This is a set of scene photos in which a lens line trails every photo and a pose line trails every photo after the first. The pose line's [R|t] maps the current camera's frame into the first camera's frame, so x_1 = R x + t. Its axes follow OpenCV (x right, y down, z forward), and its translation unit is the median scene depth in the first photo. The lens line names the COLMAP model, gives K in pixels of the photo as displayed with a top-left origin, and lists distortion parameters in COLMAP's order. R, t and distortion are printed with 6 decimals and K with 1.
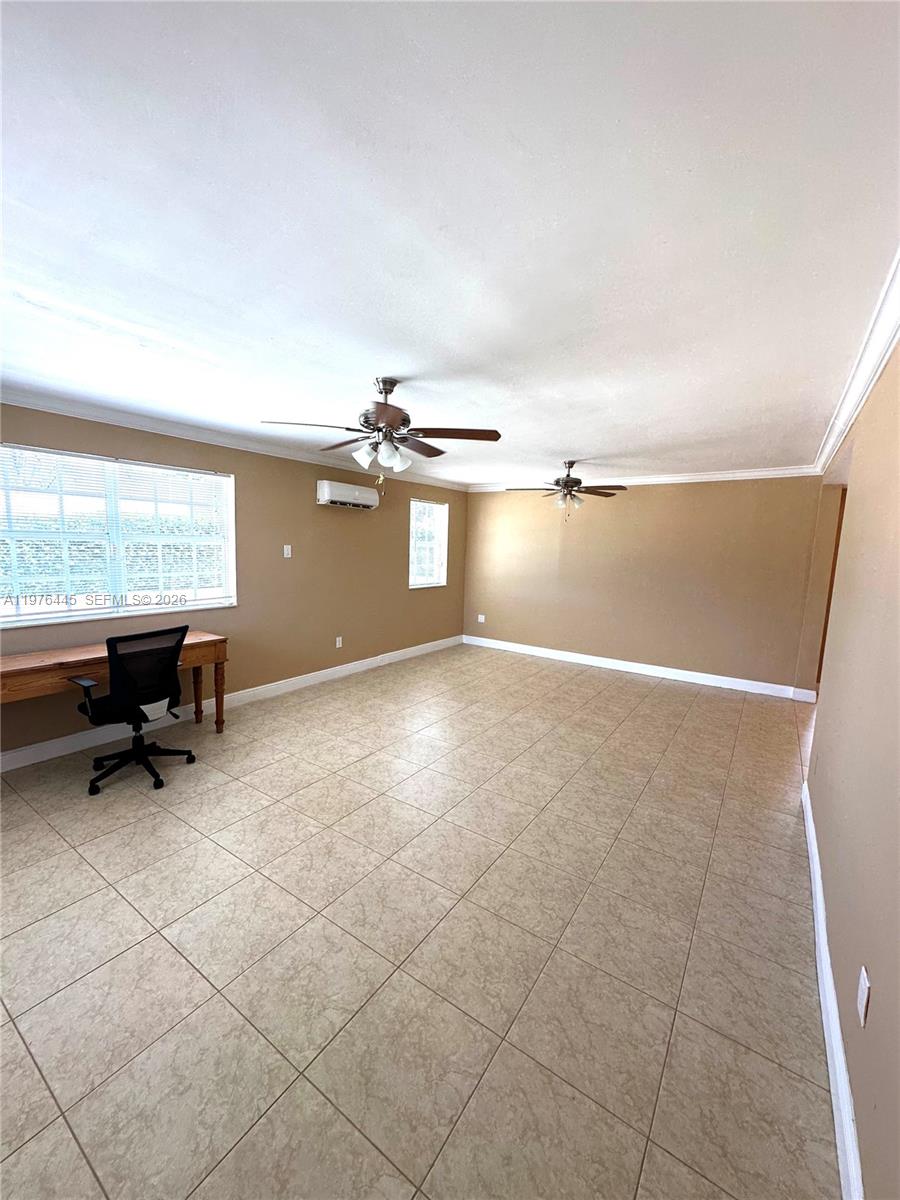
lens RADIAL K [[479.1, 0, 452.8], [0, 479.1, 593.9], [0, 0, 1]] dist [-0.004117, 0.001358]
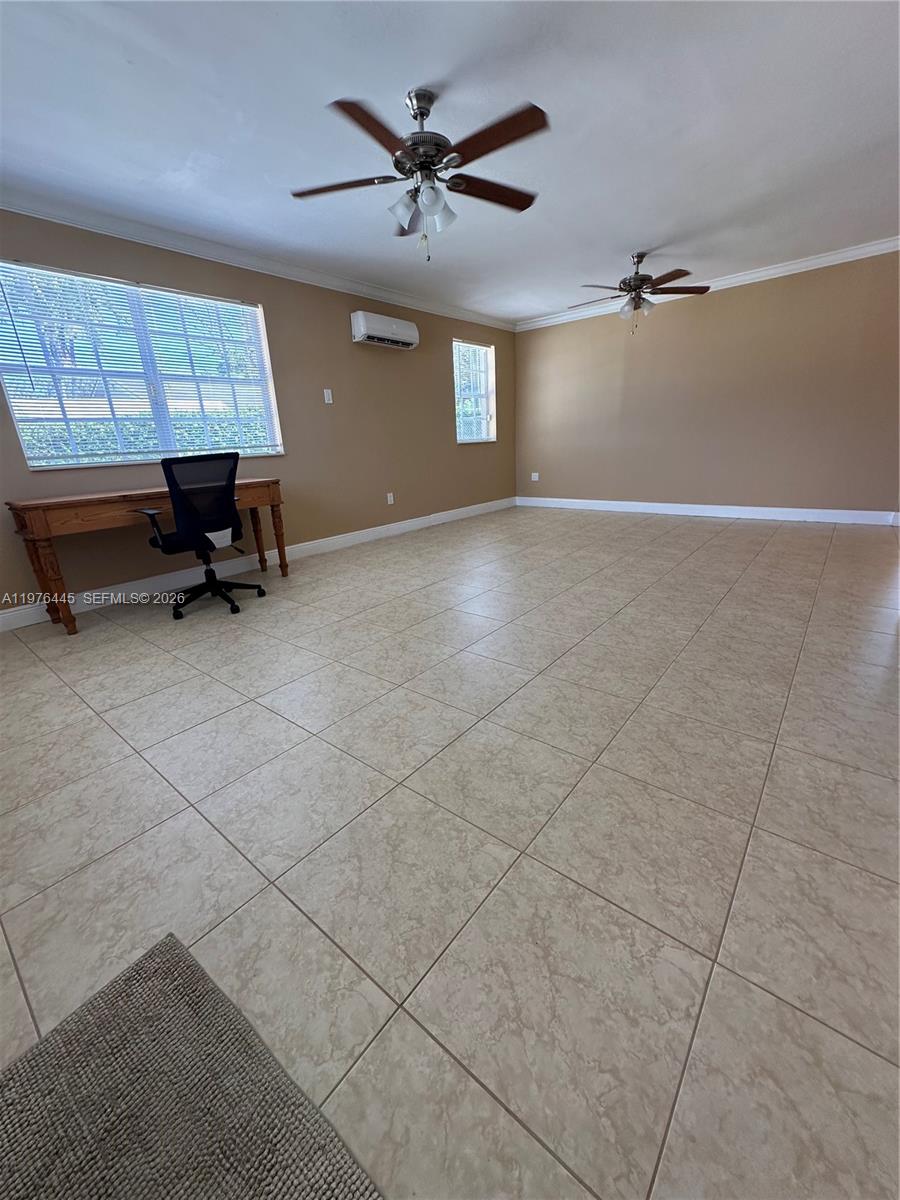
lens RADIAL K [[479.1, 0, 452.0], [0, 479.1, 597.9], [0, 0, 1]] dist [-0.004117, 0.001358]
pose [[0.993385, -0.045459, -0.105449, -0.035913], [0.066762, 0.975790, 0.208273, 0.191178], [0.093428, -0.213935, 0.972370, 0.036957]]
